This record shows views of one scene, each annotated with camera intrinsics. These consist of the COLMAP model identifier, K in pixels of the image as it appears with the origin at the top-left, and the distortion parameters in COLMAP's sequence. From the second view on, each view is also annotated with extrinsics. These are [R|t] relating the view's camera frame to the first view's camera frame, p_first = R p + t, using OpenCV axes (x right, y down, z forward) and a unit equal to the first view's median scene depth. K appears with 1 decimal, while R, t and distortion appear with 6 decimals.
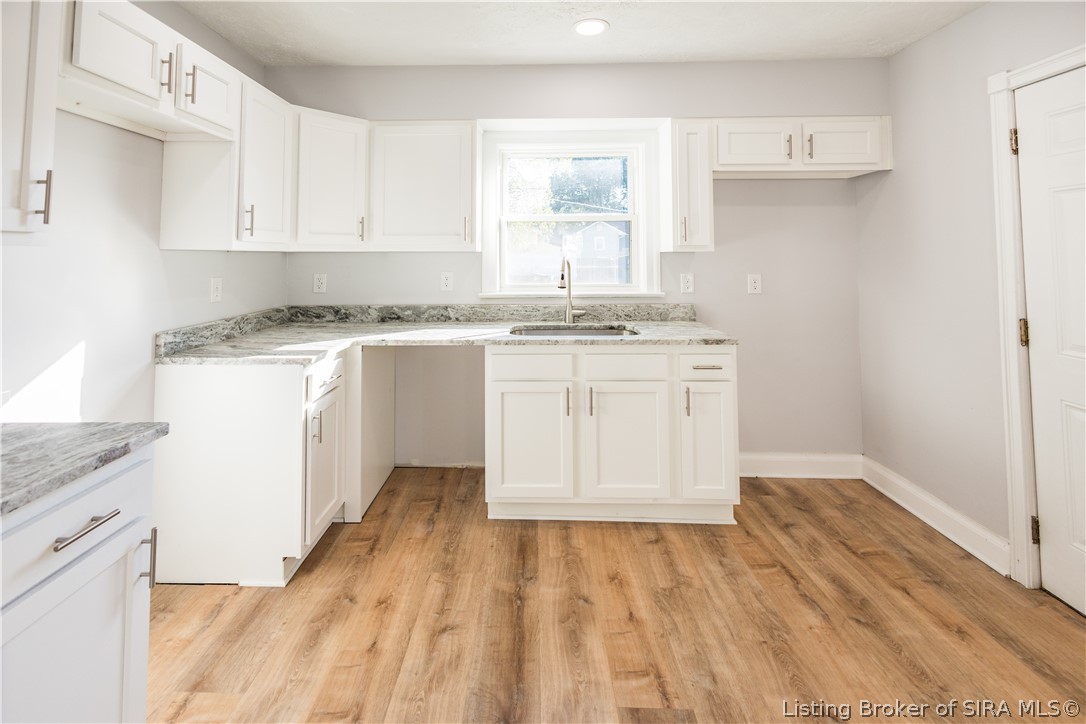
lens RADIAL K [[490.7, 0, 530.4], [0, 490.7, 244.3], [0, 0, 1]] dist [0.021516, 0.002097]
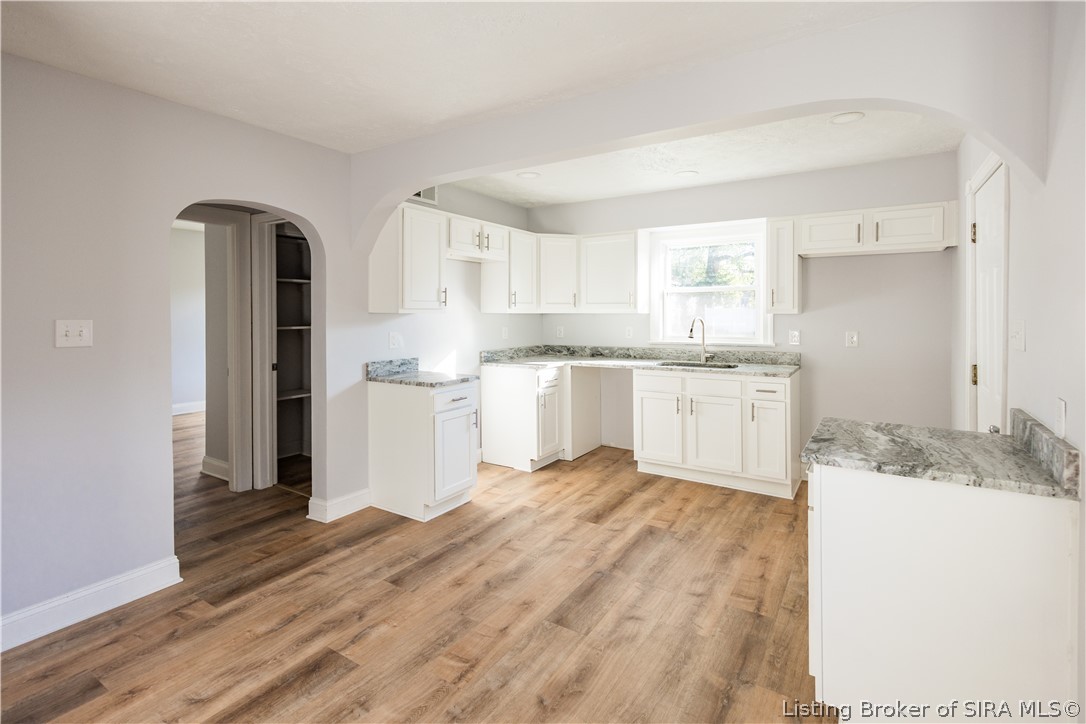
lens RADIAL K [[505.3, 0, 552.4], [0, 505.3, 343.3], [0, 0, 1]] dist [0.005297, -0.003411]
pose [[0.857924, 0.031542, -0.512808, 0.542678], [0.011793, 0.996642, 0.081031, -0.027984], [0.513642, -0.075566, 0.854671, -0.606569]]
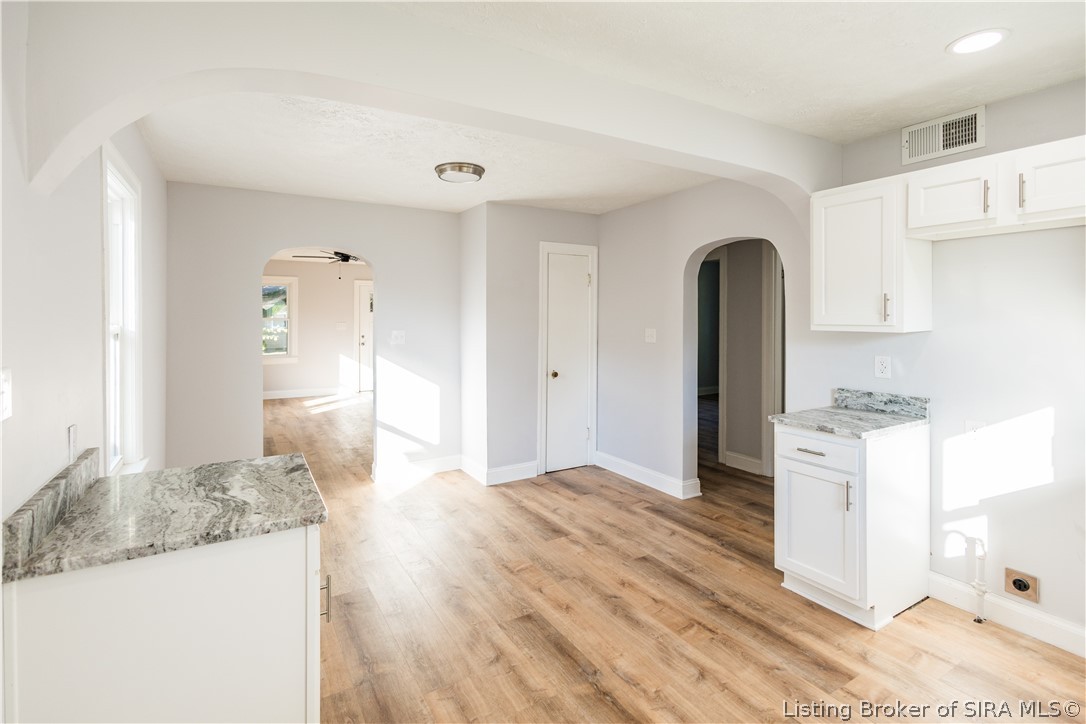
lens RADIAL K [[505.3, 0, 541.3], [0, 505.3, 321.5], [0, 0, 1]] dist [0.005297, -0.003411]
pose [[-0.845320, 0.010584, -0.534156, 0.601552], [0.019541, 0.999747, -0.011114, -0.022421], [0.533903, -0.019832, -0.845313, 0.958095]]
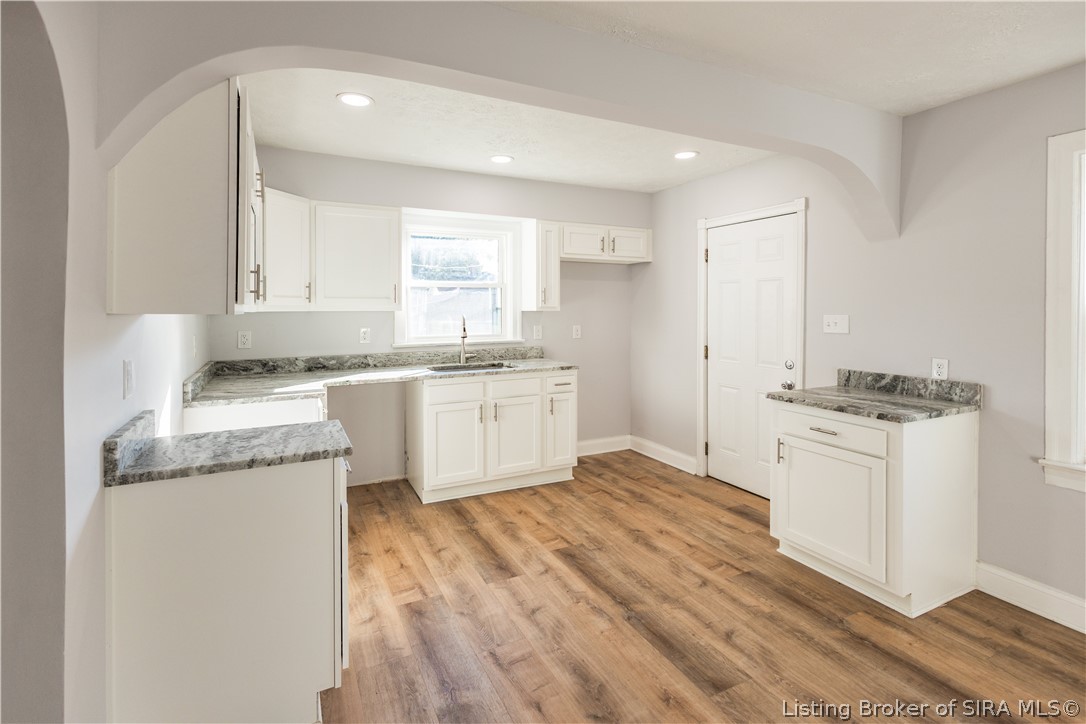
lens RADIAL K [[505.3, 0, 530.5], [0, 505.3, 330.7], [0, 0, 1]] dist [0.005297, -0.003411]
pose [[0.891469, -0.021551, 0.452570, -0.446177], [-0.009712, 0.997730, 0.066643, -0.029683], [-0.452978, -0.063806, 0.889235, -0.374923]]
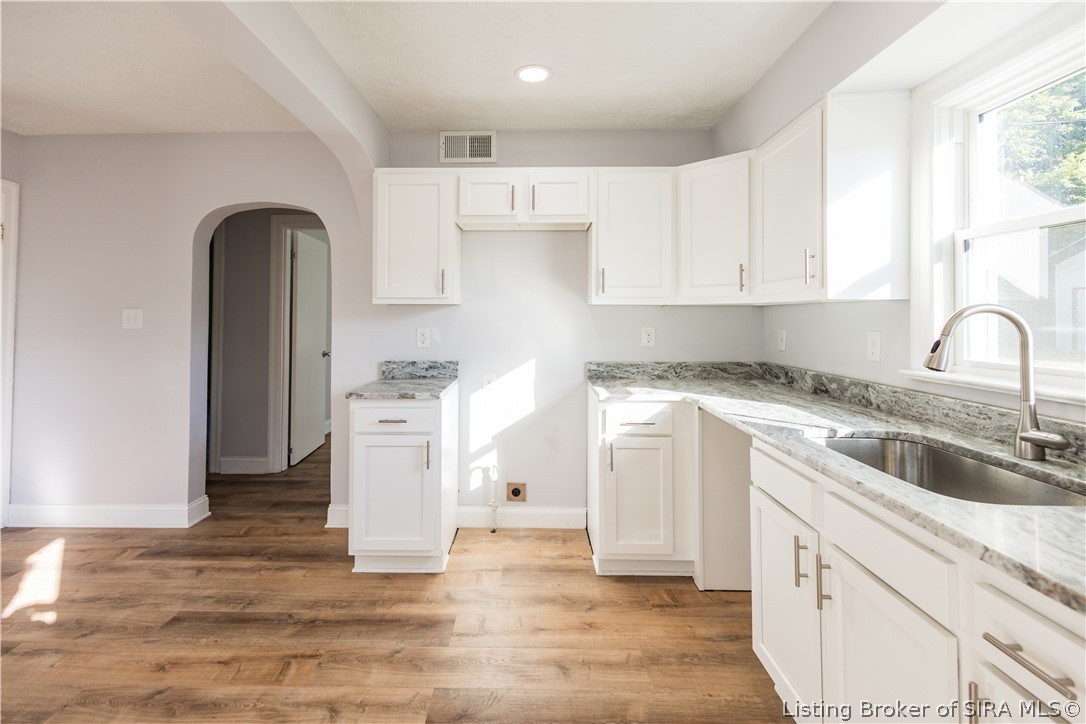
lens RADIAL K [[505.3, 0, 518.9], [0, 505.3, 315.2], [0, 0, 1]] dist [0.005297, -0.003411]
pose [[0.004469, -0.001869, -0.999988, 0.618539], [0.021217, 0.999773, -0.001774, 0.030478], [0.999765, -0.021209, 0.004507, 0.650292]]
